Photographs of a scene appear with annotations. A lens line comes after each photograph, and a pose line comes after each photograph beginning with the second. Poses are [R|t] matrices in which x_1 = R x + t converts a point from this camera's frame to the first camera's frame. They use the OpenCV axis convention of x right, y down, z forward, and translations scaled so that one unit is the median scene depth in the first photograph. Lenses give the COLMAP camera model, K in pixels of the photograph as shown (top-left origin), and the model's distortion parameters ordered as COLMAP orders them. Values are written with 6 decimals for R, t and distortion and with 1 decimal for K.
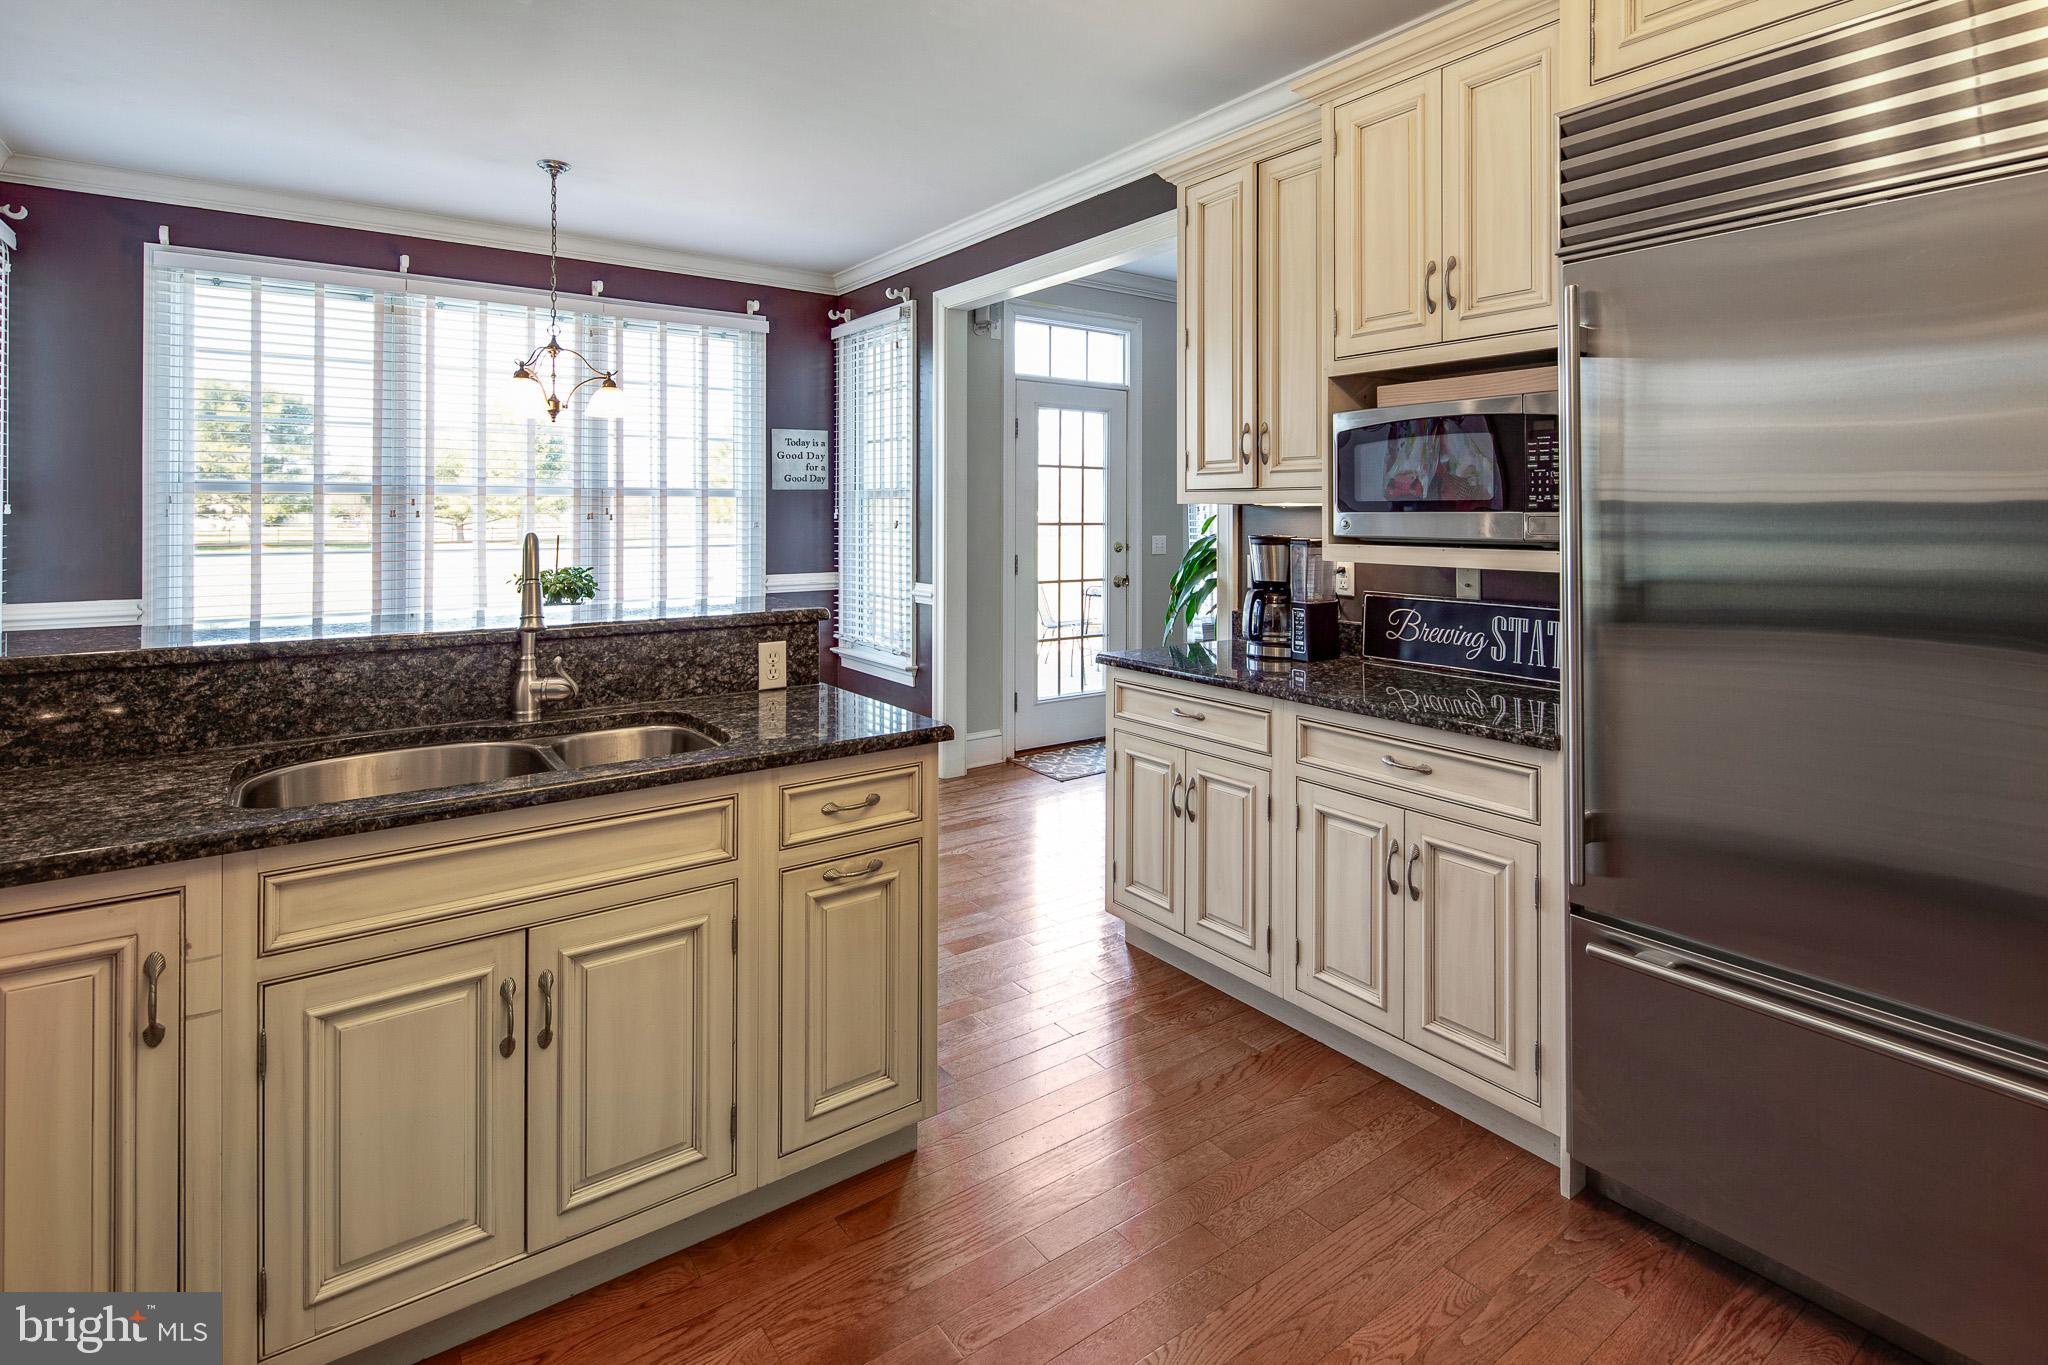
lens RADIAL K [[996.8, 0, 1021.6], [0, 996.8, 507.3], [0, 0, 1]] dist [-0.001113, -0.000721]
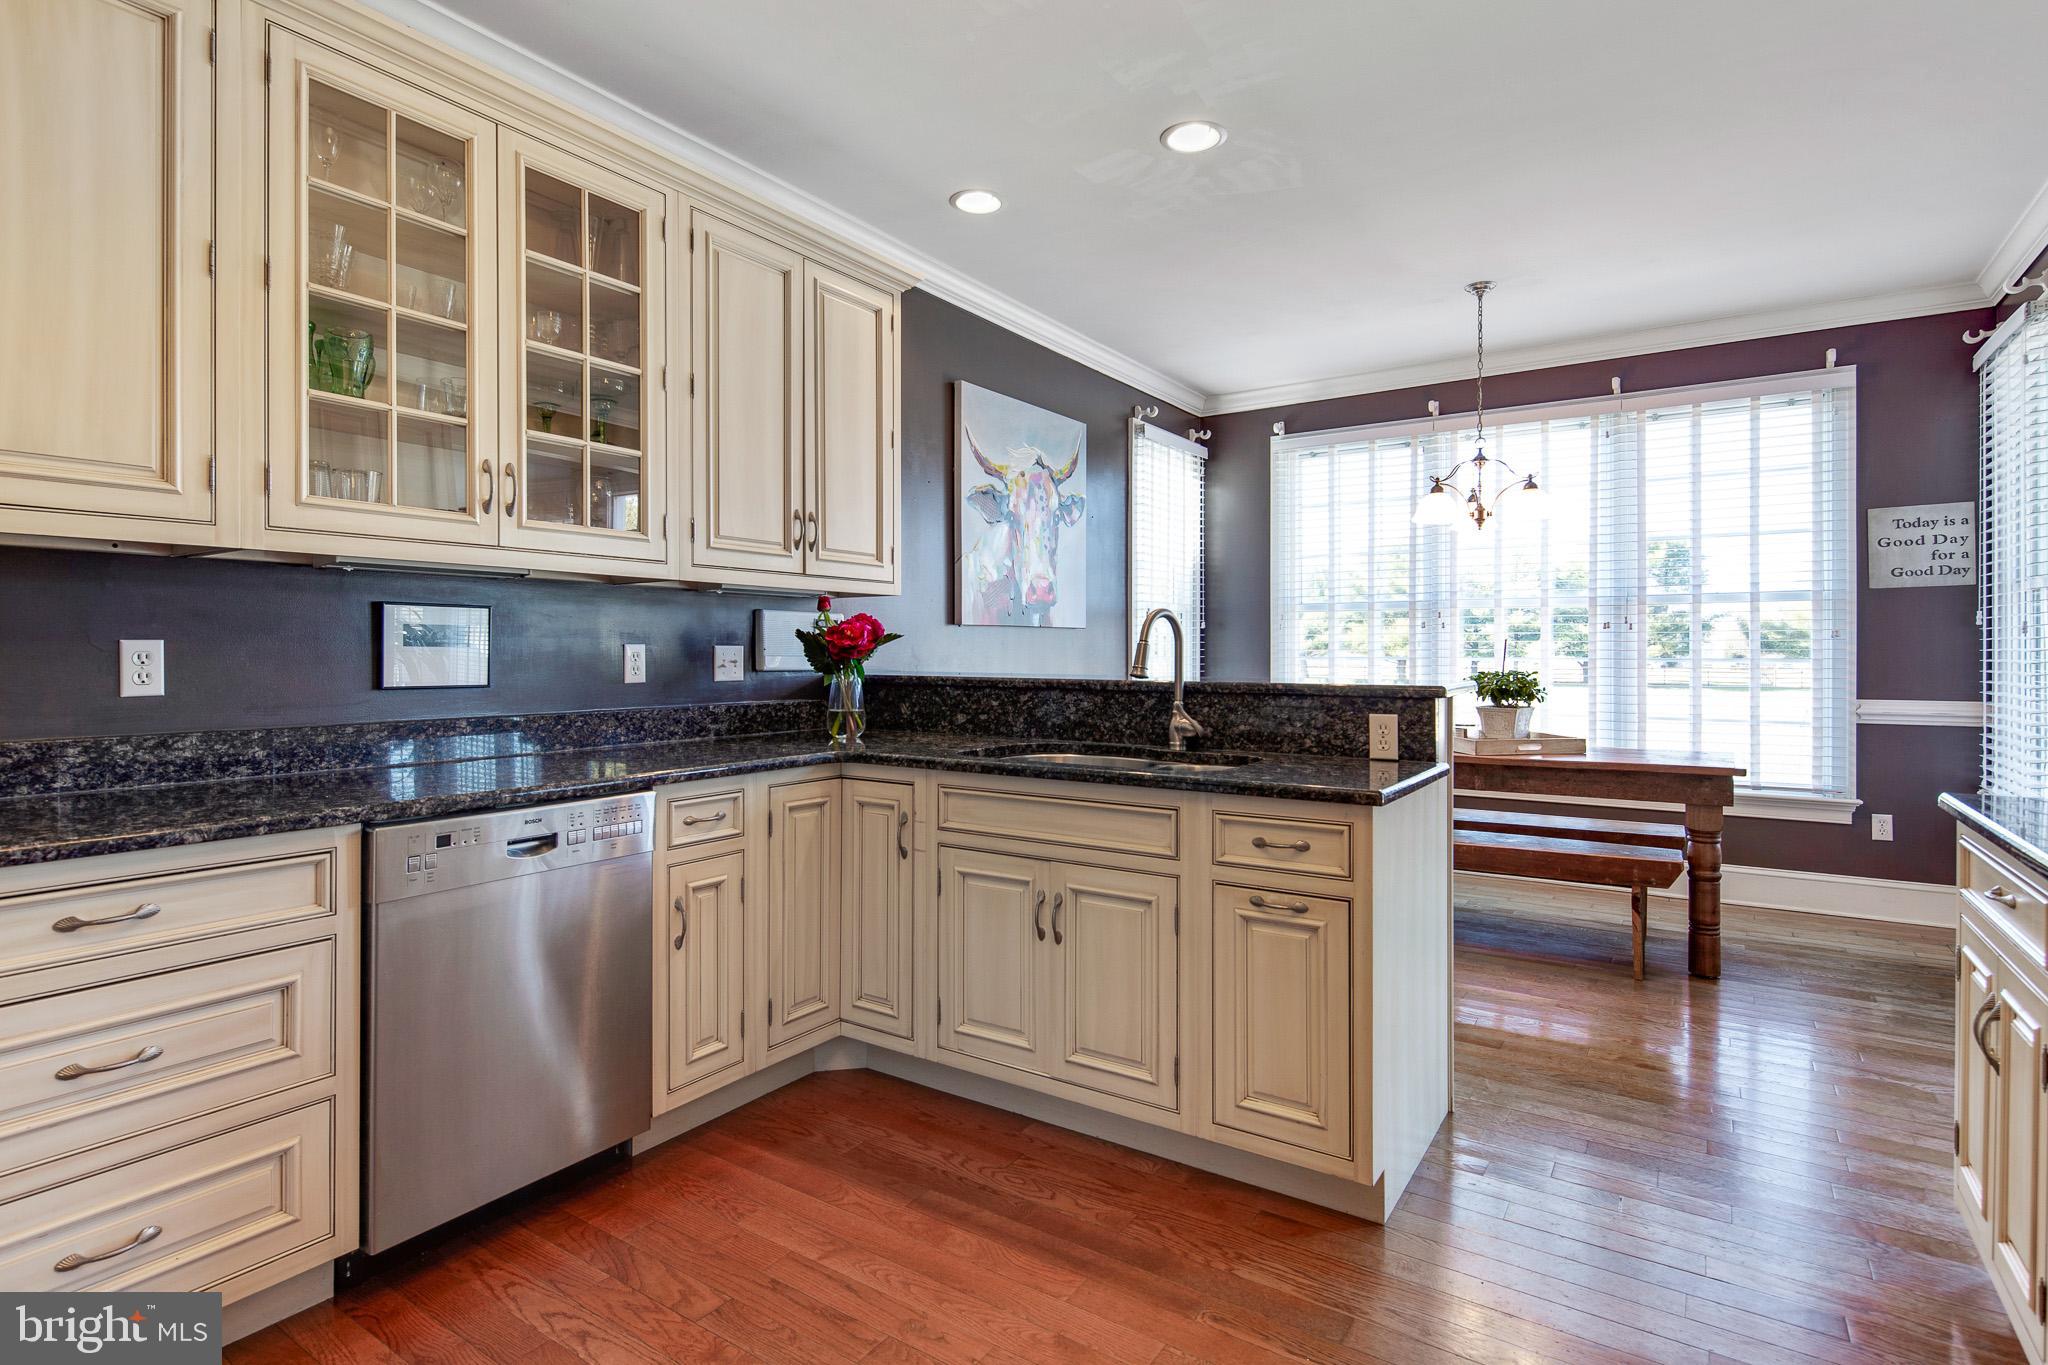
lens RADIAL K [[1014.6, 0, 1016.5], [0, 1014.6, 650.1], [0, 0, 1]] dist [-0.001227, -0.000512]
pose [[0.344862, -0.002238, -0.938651, 0.343535], [0.002667, 0.999995, -0.001405, 0.038502], [0.938650, -0.002018, 0.344866, 0.154819]]
